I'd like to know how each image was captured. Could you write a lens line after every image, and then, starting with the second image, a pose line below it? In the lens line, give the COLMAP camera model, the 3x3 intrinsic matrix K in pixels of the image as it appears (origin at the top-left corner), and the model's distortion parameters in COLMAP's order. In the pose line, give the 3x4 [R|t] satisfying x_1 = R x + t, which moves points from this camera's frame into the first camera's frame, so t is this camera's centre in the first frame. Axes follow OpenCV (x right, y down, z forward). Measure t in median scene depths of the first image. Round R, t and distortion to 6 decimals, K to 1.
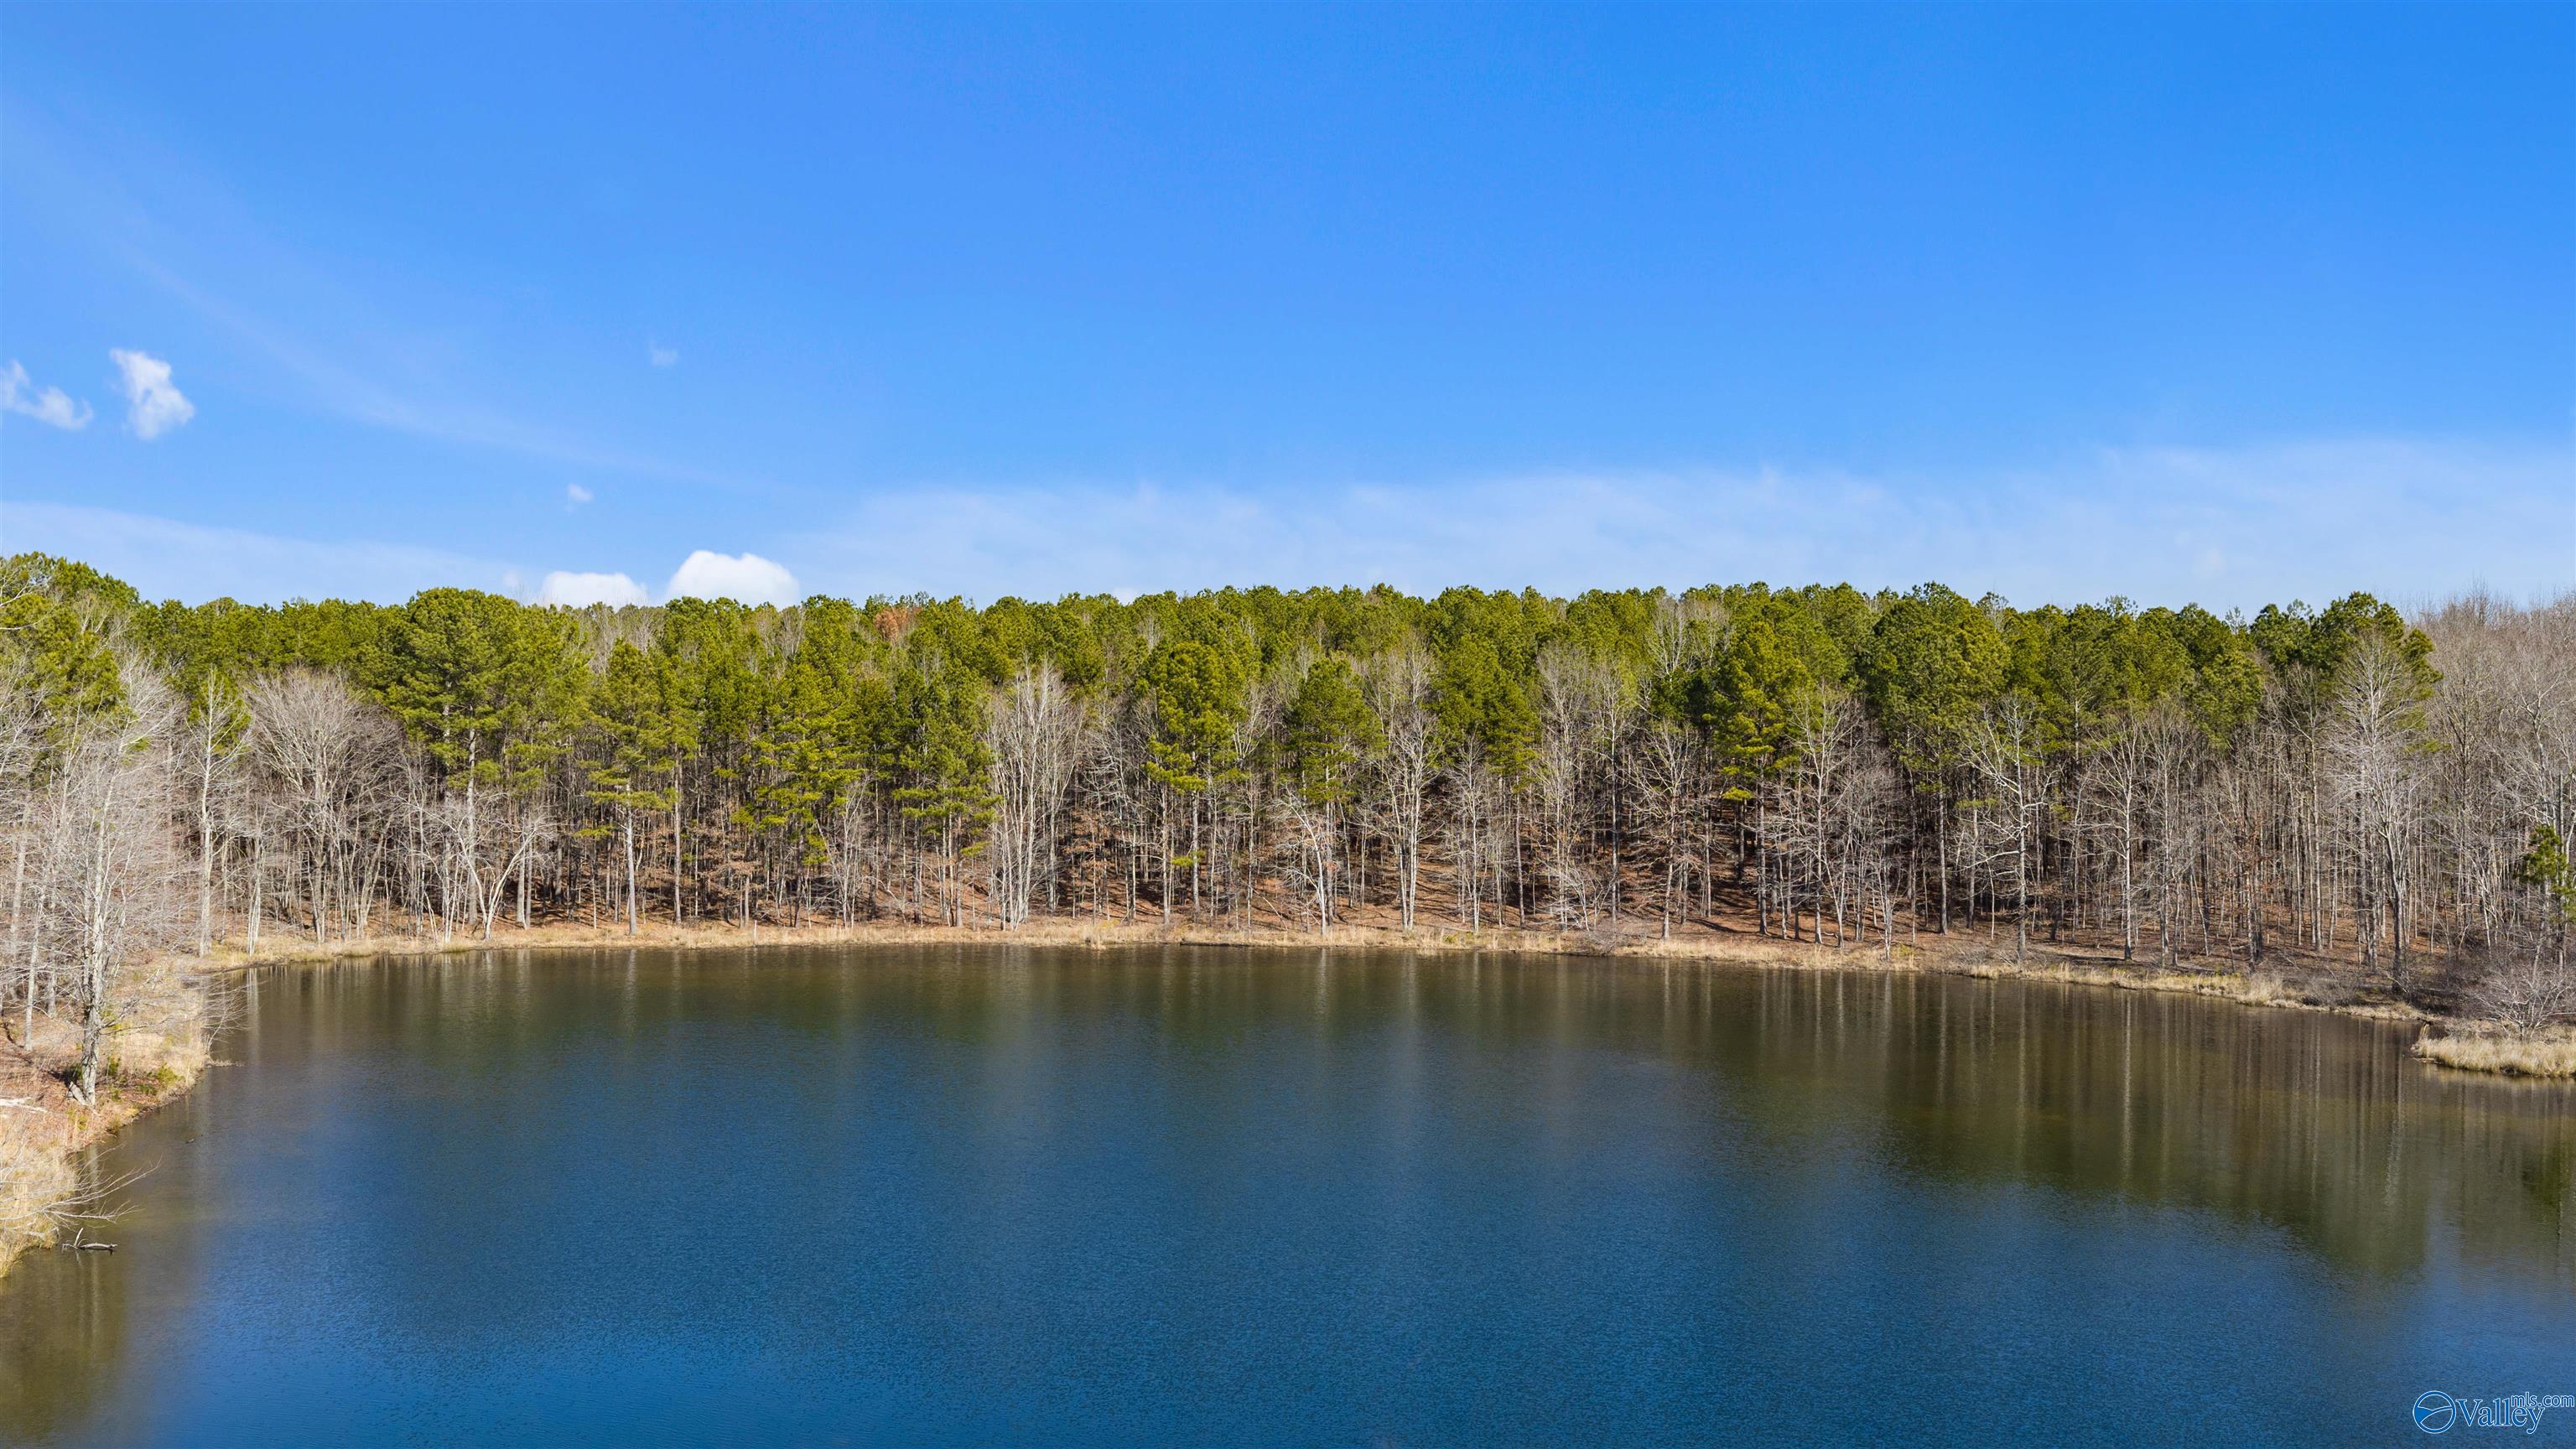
lens RADIAL K [[2106.3, 0, 1277.2], [0, 2106.3, 722.8], [0, 0, 1]] dist [0.032638, -0.071039]
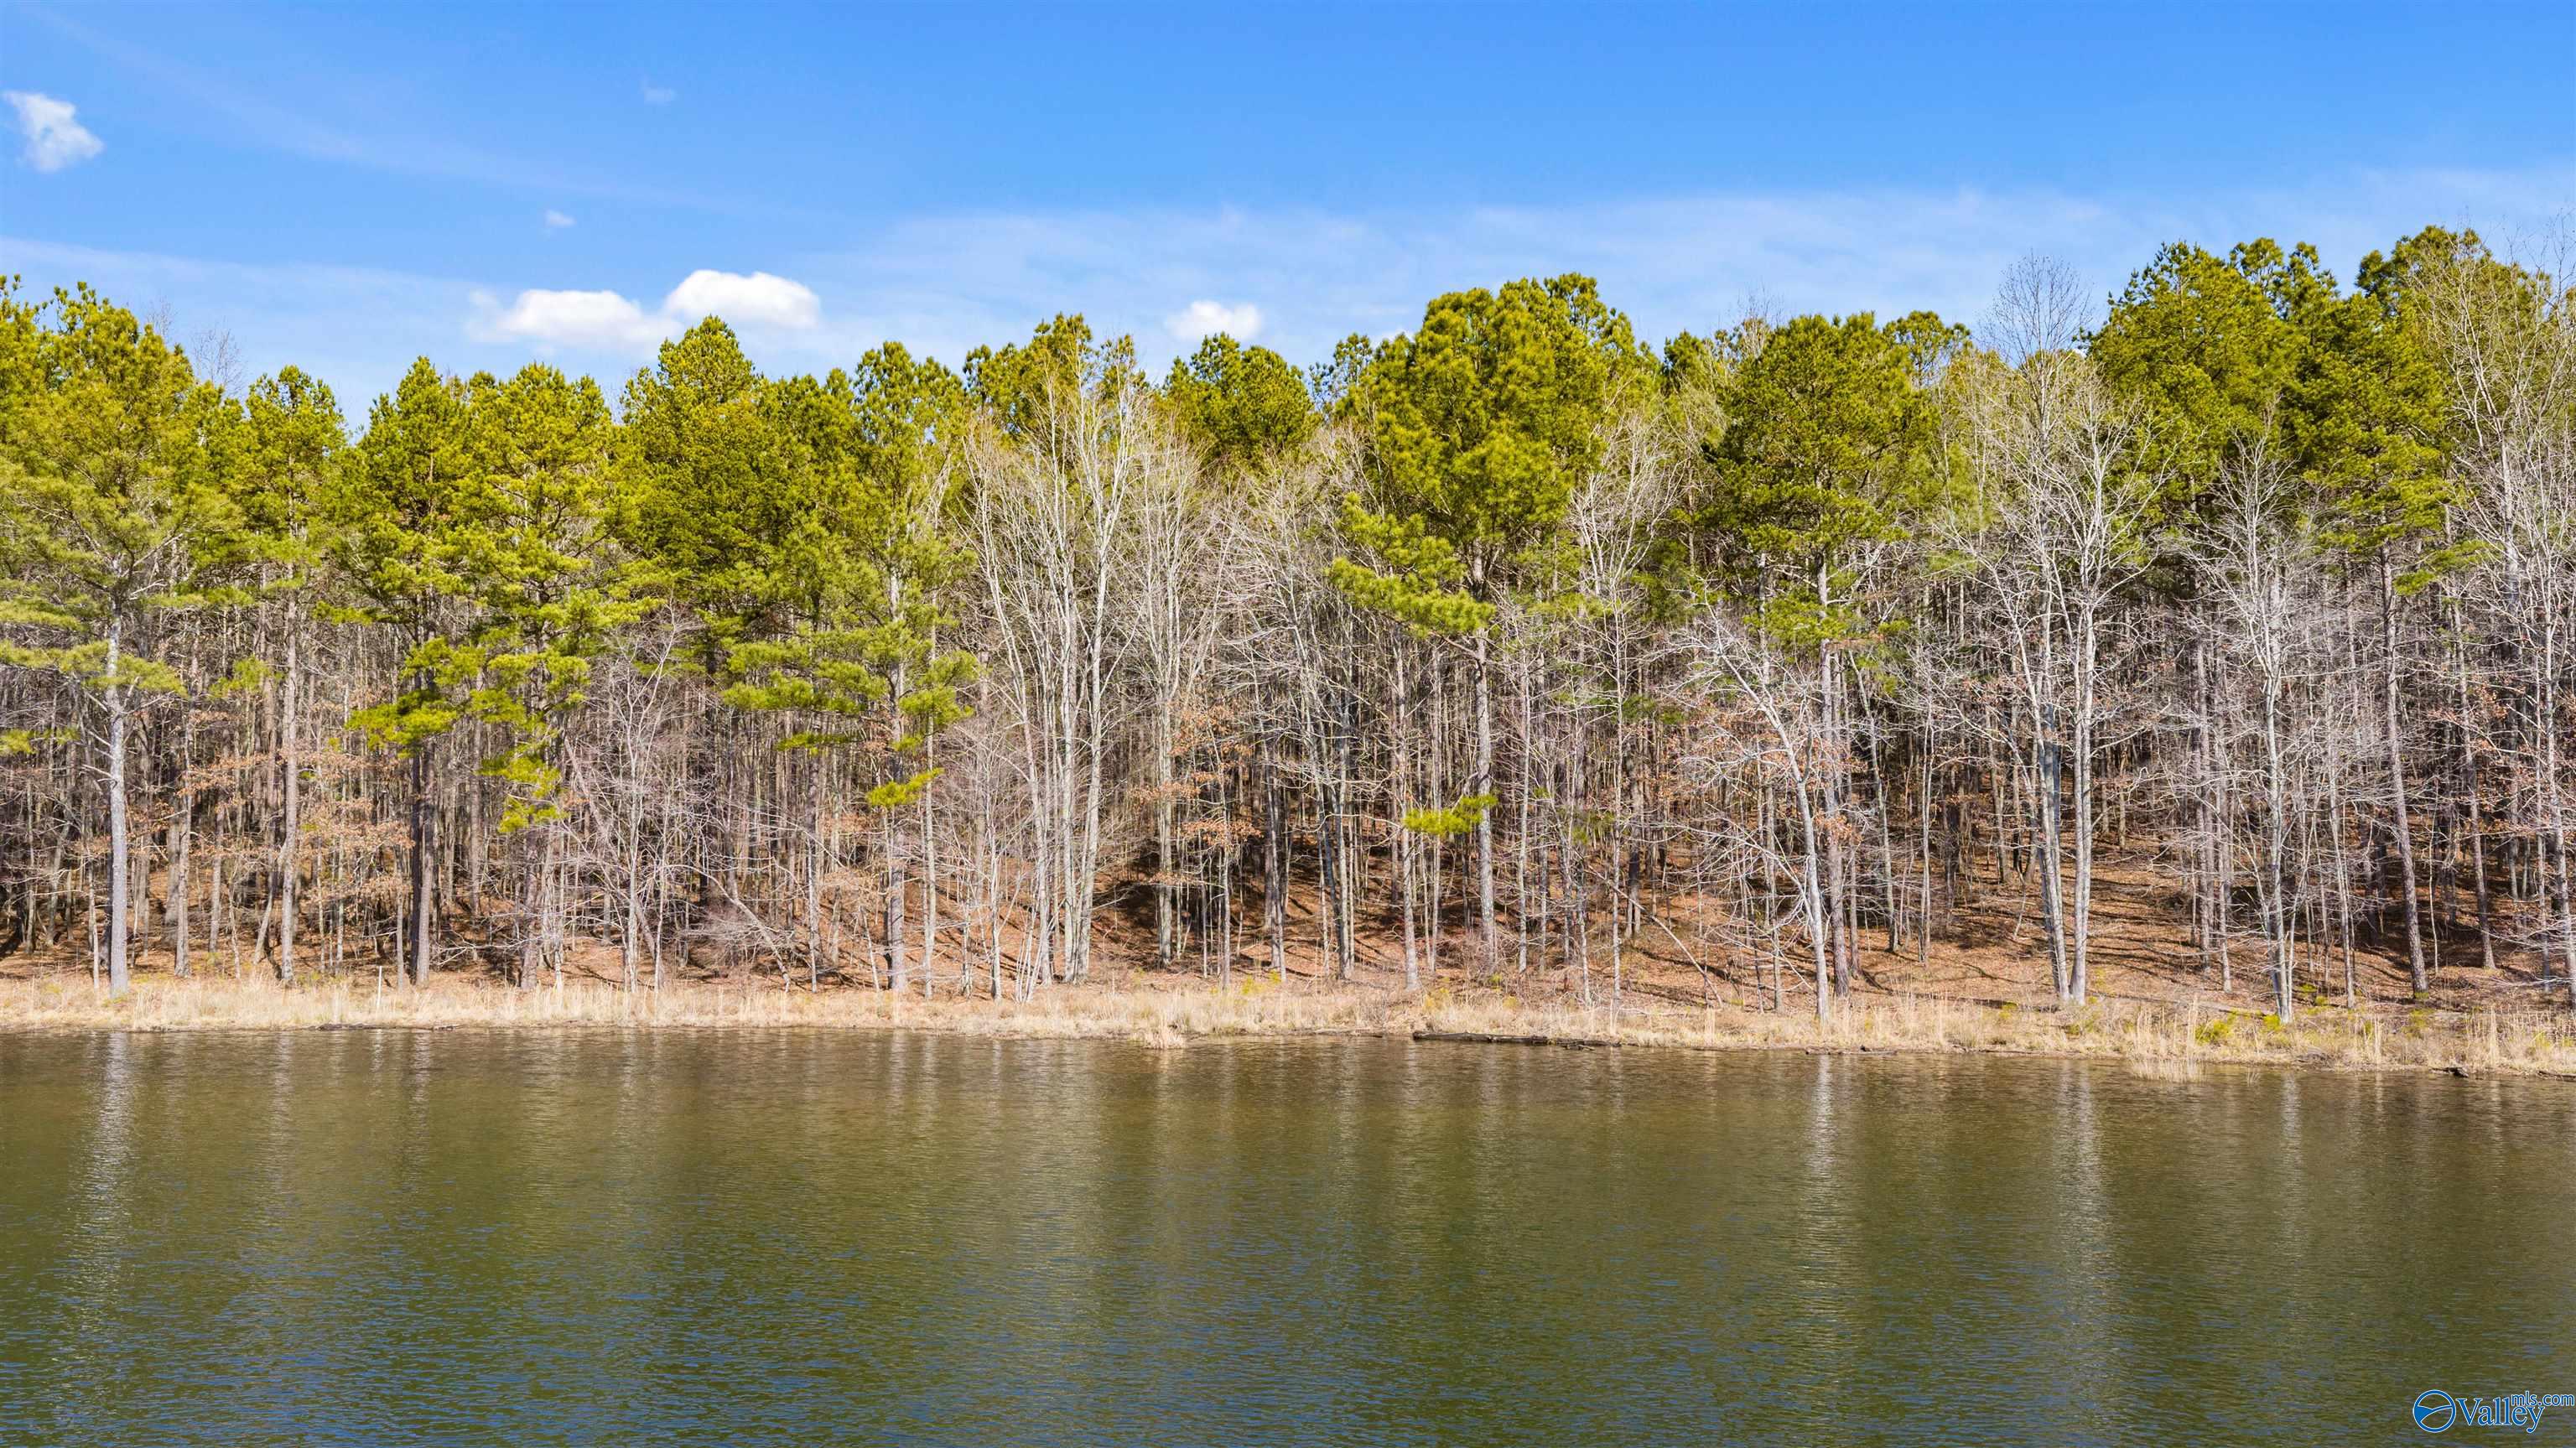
lens RADIAL K [[2106.2, 0, 1277.2], [0, 2106.2, 722.3], [0, 0, 1]] dist [0.032638, -0.071039]
pose [[0.974035, -0.018983, -0.225601, 0.013561], [0.005528, 0.998176, -0.060124, 0.070884], [0.226330, 0.057316, 0.972363, 0.622946]]
